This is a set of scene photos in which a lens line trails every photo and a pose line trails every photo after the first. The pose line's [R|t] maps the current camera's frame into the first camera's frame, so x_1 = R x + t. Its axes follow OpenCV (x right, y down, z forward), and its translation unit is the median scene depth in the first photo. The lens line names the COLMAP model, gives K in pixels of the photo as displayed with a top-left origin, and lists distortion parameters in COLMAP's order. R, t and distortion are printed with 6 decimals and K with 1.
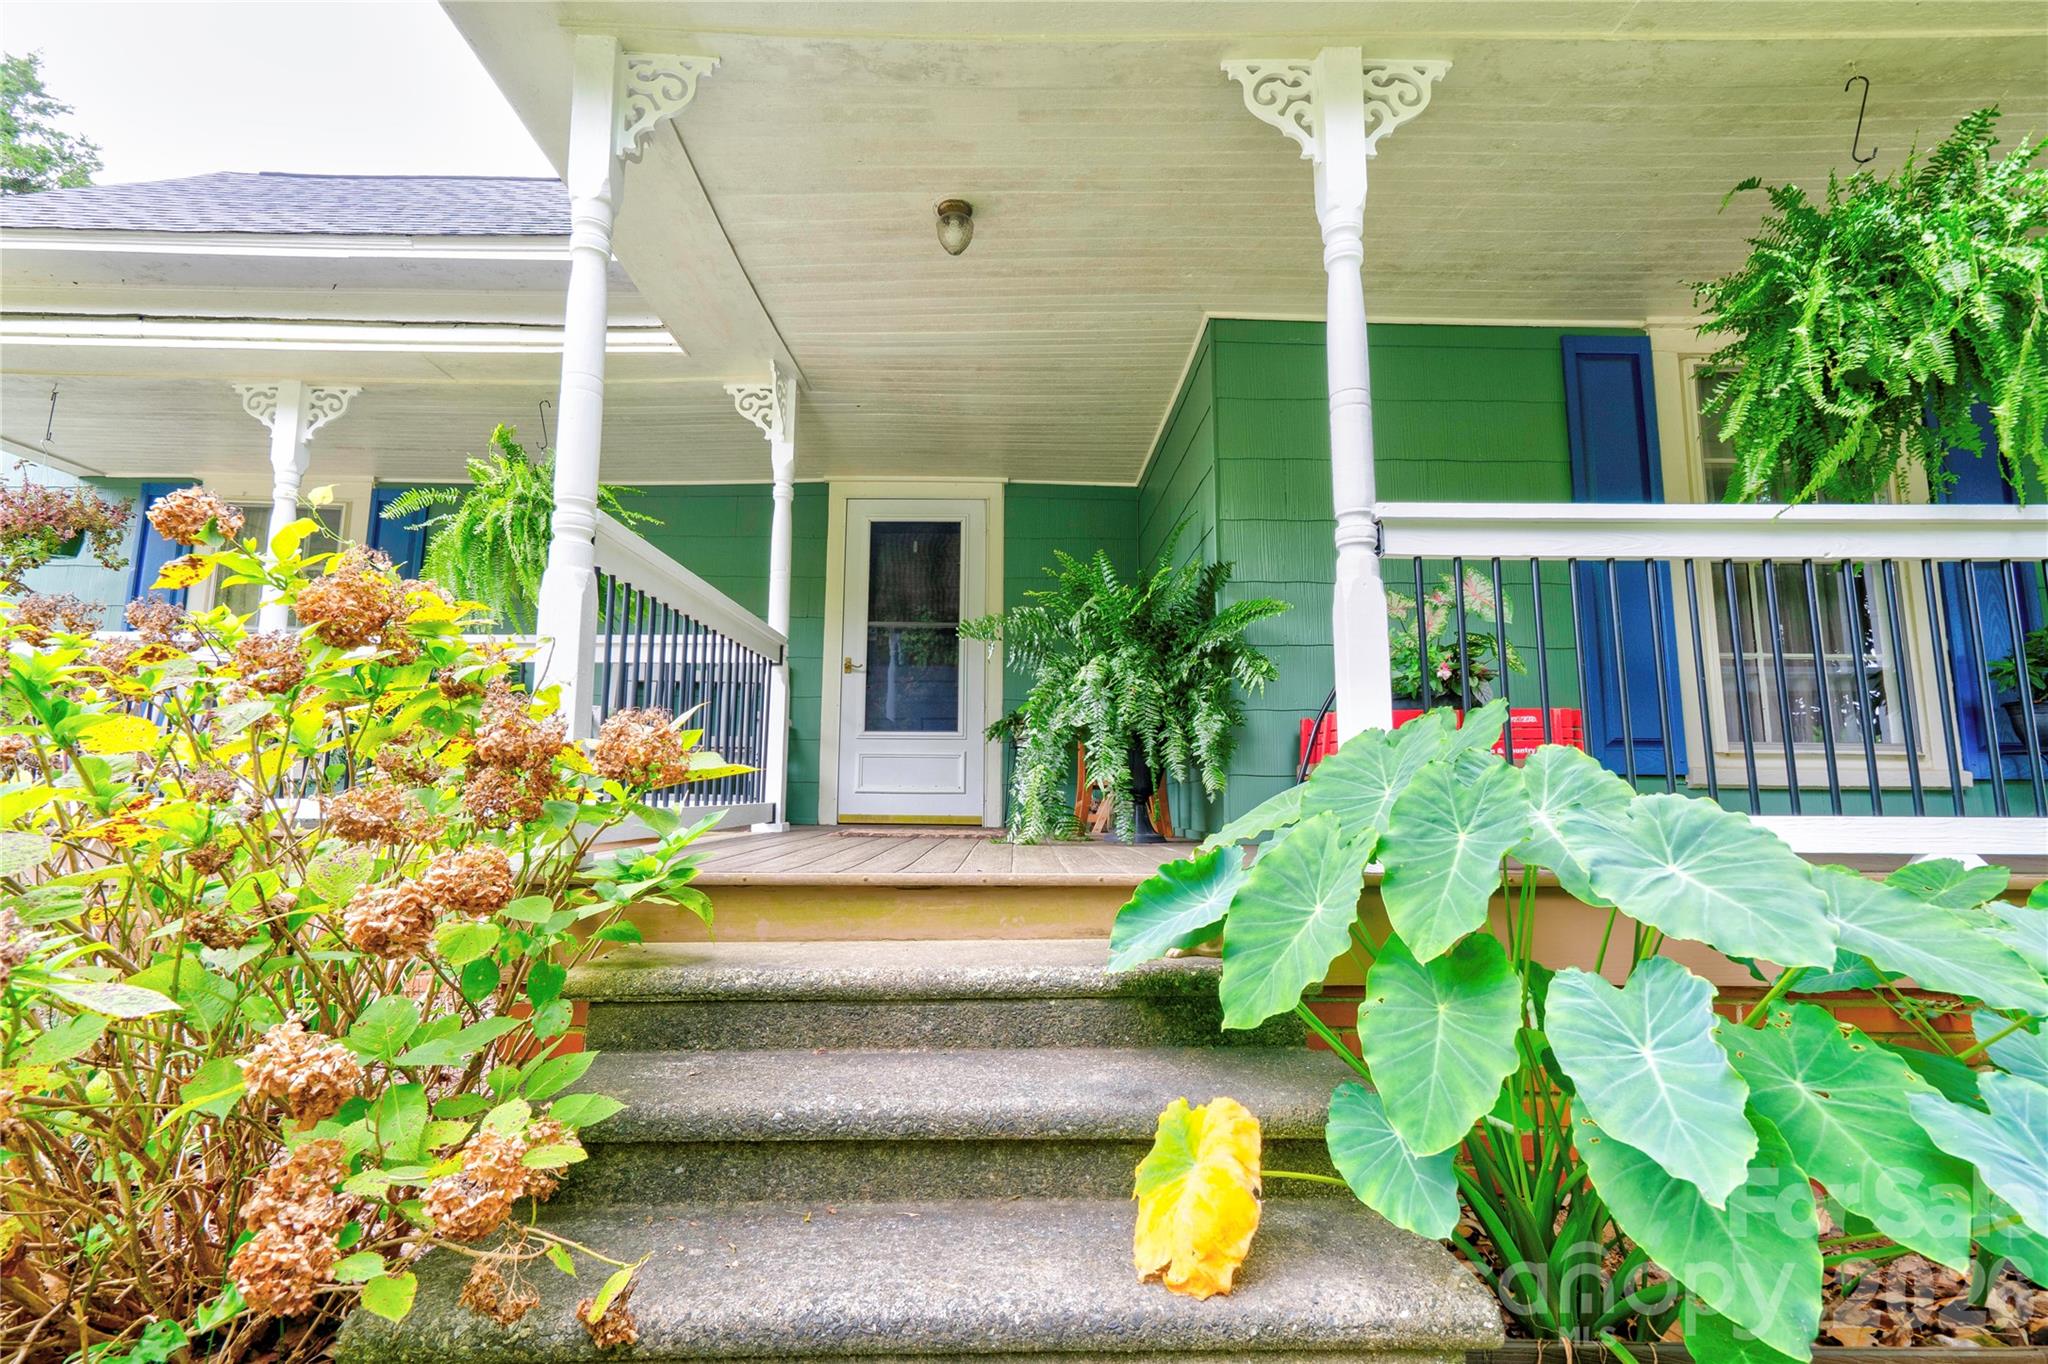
lens RADIAL K [[934.5, 0, 1020.3], [0, 934.5, 676.1], [0, 0, 1]] dist [0.020340, 0.000108]
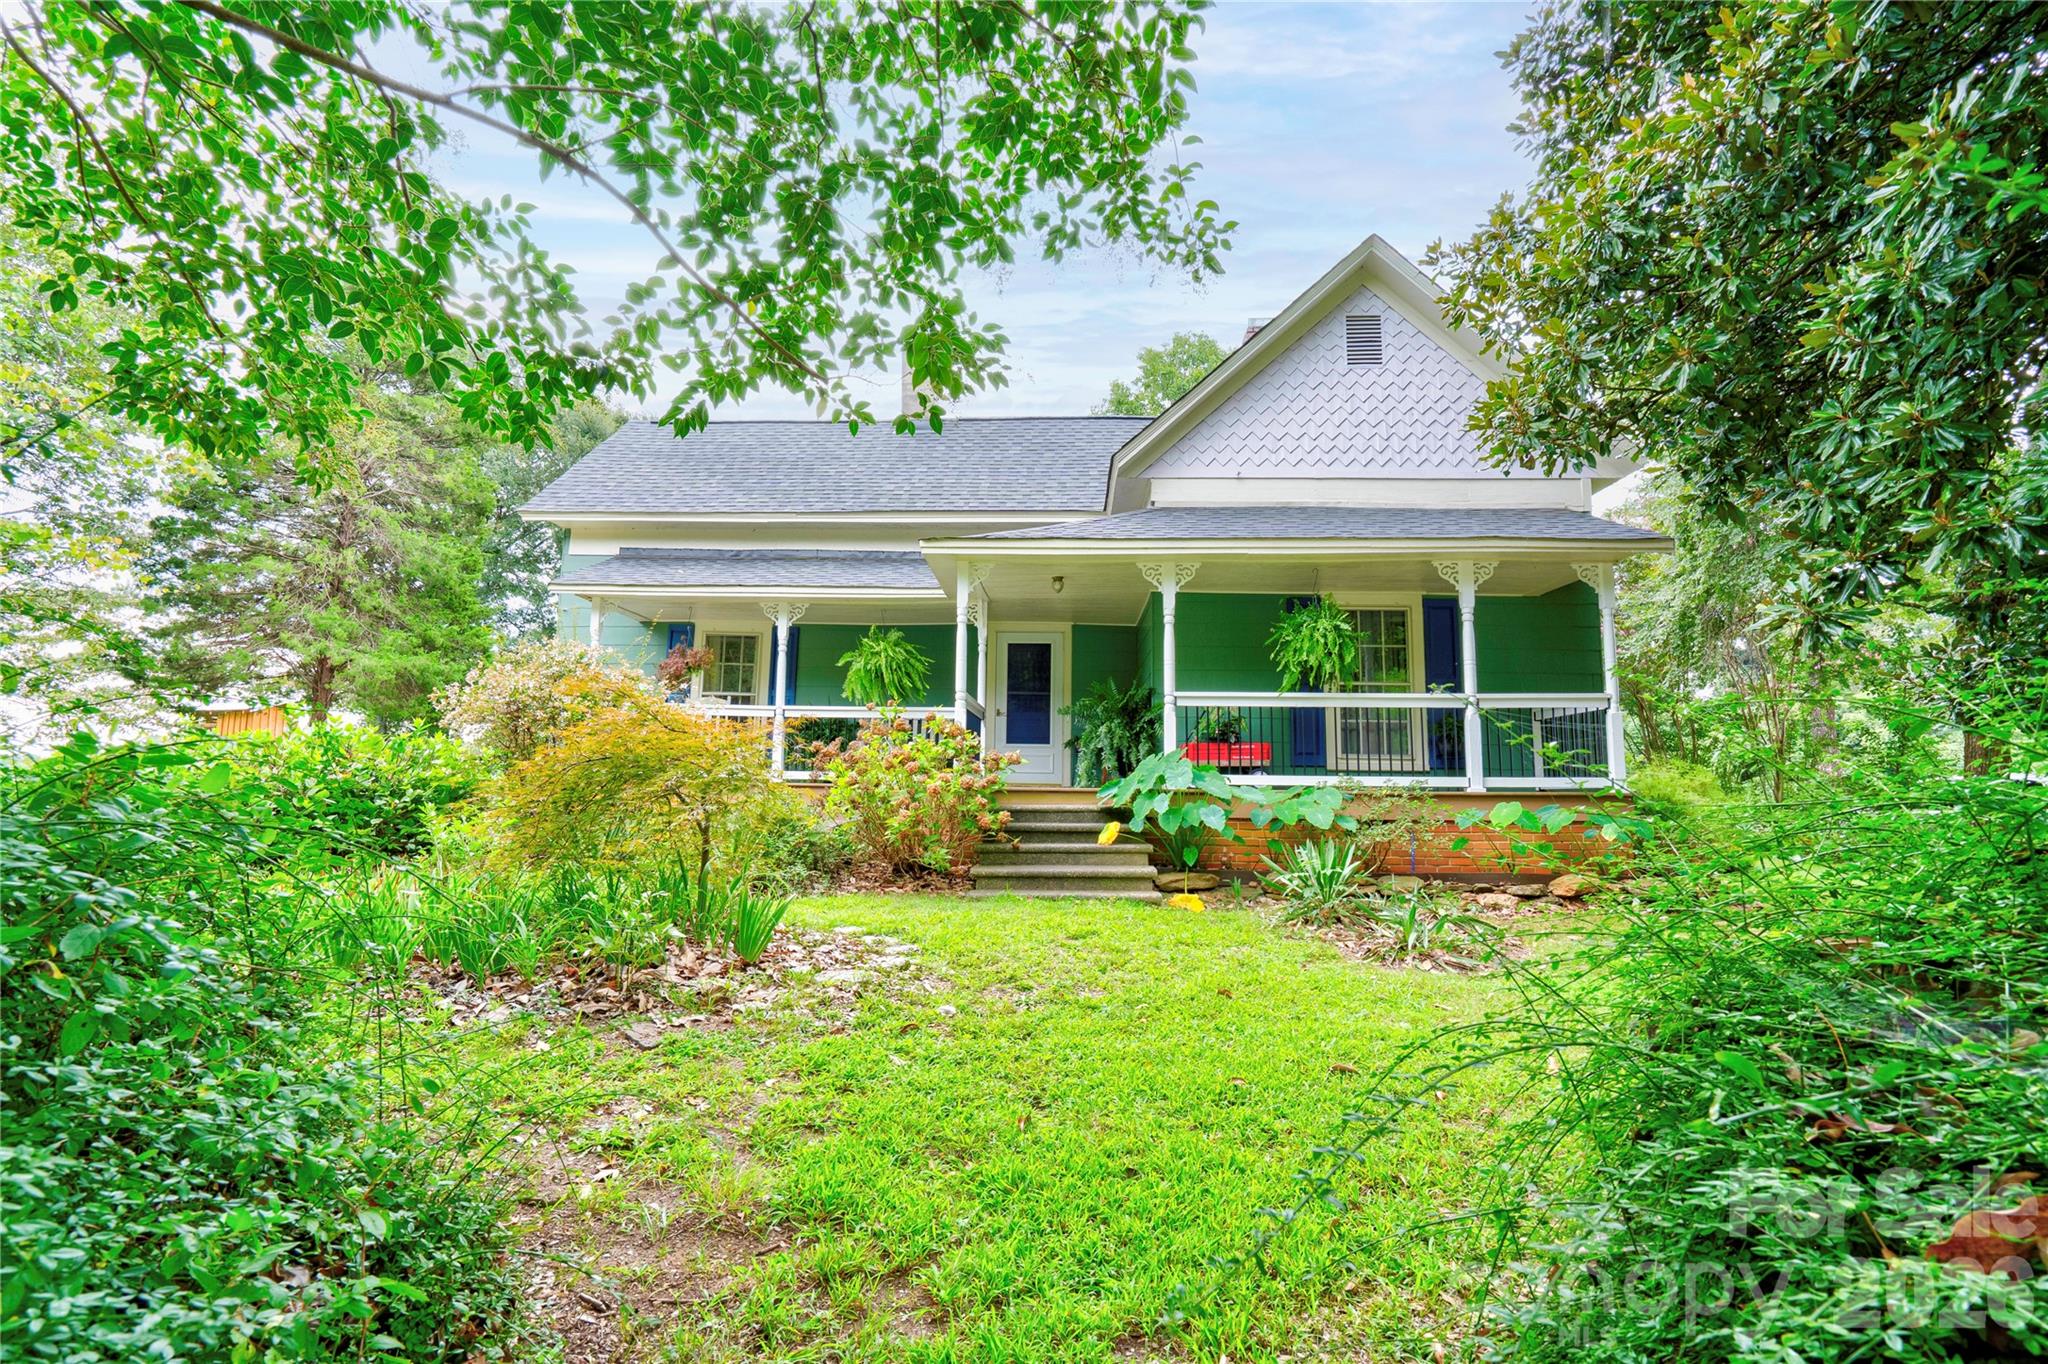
lens RADIAL K [[934.5, 0, 1020.3], [0, 934.5, 676.1], [0, 0, 1]] dist [0.020340, 0.000108]
pose [[0.997839, 0.003765, -0.065598, 0.006765], [-0.003235, 0.999961, 0.008180, -0.154548], [0.065627, -0.007950, 0.997813, -1.541051]]
